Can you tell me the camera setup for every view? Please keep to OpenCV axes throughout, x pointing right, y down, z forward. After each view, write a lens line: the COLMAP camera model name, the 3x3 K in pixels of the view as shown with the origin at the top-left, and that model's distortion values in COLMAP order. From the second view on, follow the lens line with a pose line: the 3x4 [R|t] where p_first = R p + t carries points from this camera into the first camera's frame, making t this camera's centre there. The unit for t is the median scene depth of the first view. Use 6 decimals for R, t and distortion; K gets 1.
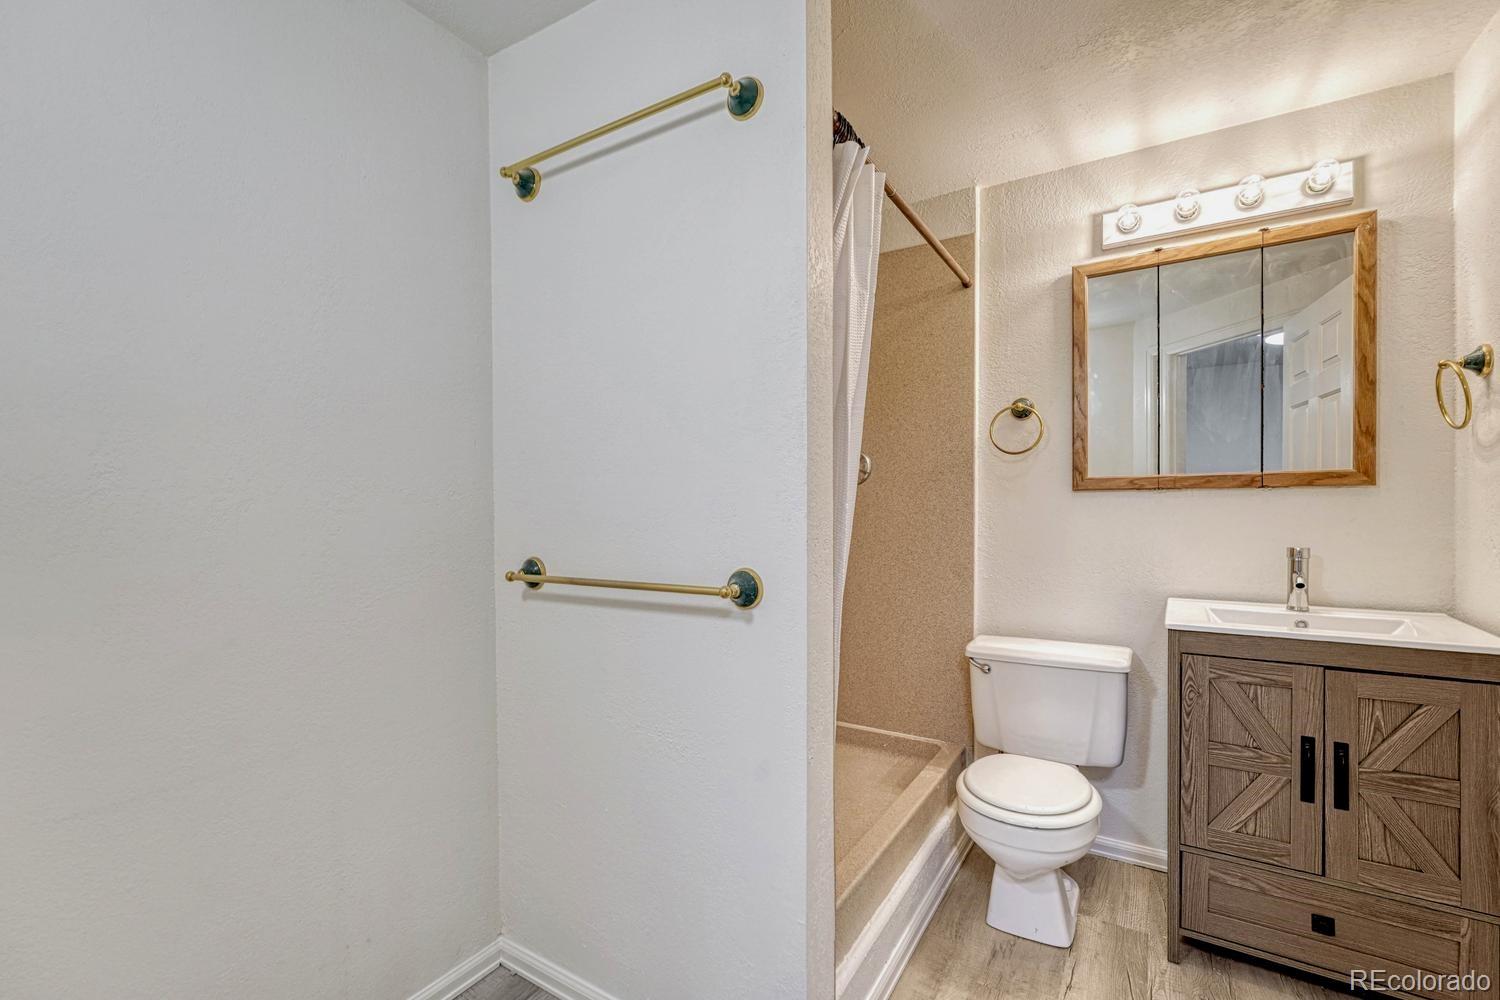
lens RADIAL K [[650.1, 0, 743.4], [0, 650.1, 512.4], [0, 0, 1]] dist [-0.010270, 0.001598]
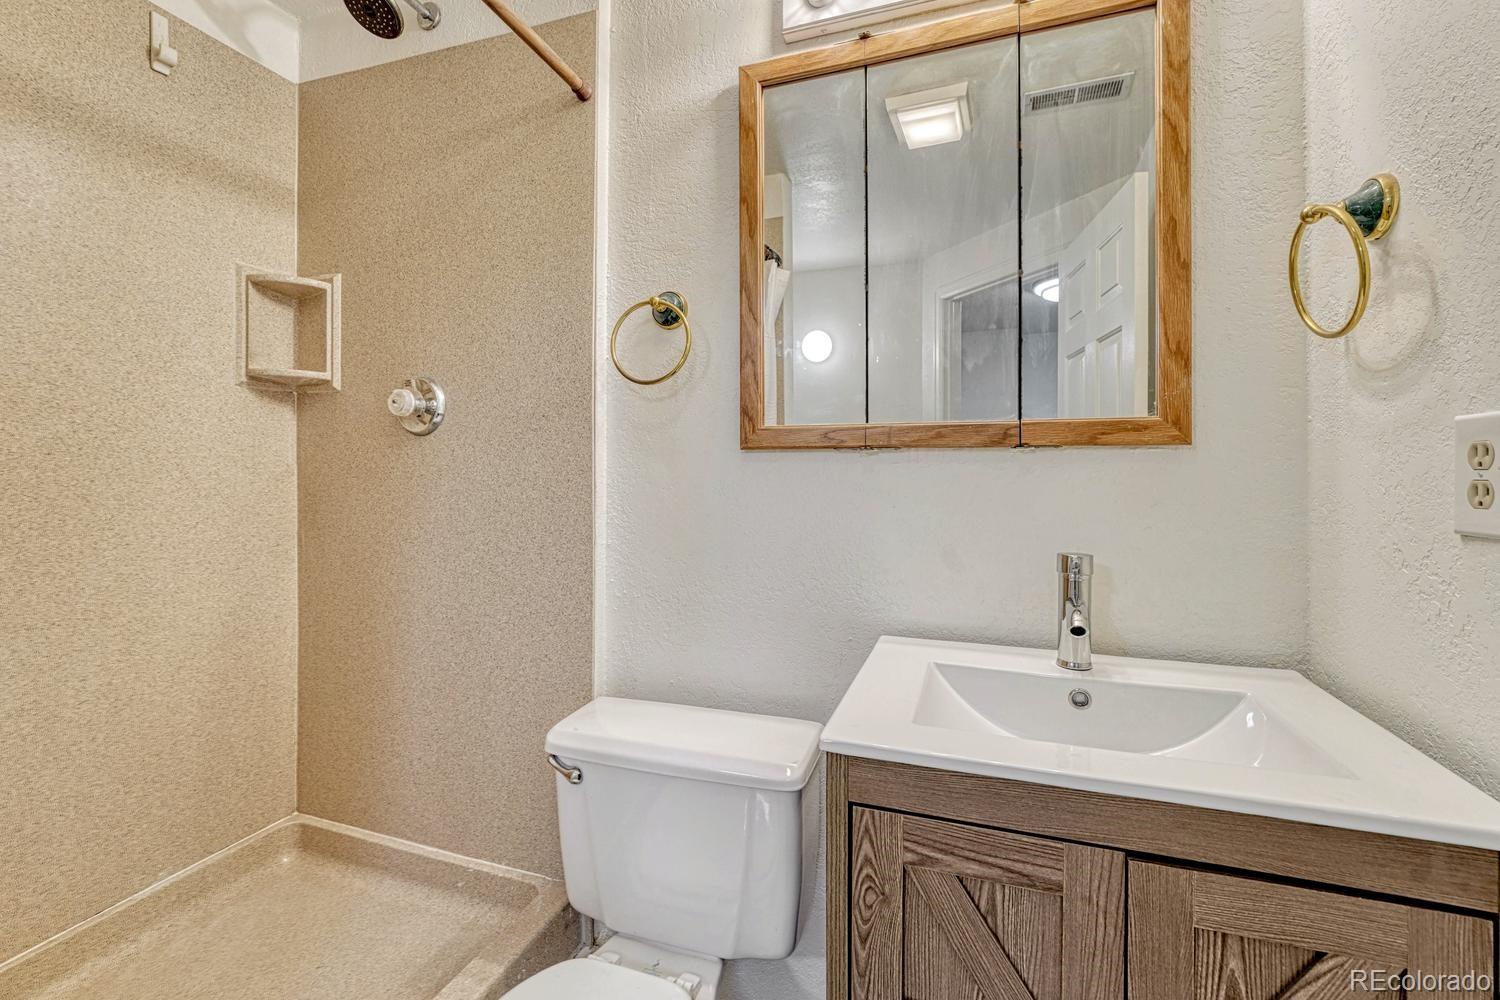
lens RADIAL K [[650.1, 0, 731.5], [0, 650.1, 466.2], [0, 0, 1]] dist [-0.010270, 0.001598]
pose [[0.975256, 0.010943, 0.220807, 0.444903], [-0.006964, 0.999799, -0.018790, -0.008938], [-0.220968, 0.016788, 0.975137, 0.516814]]
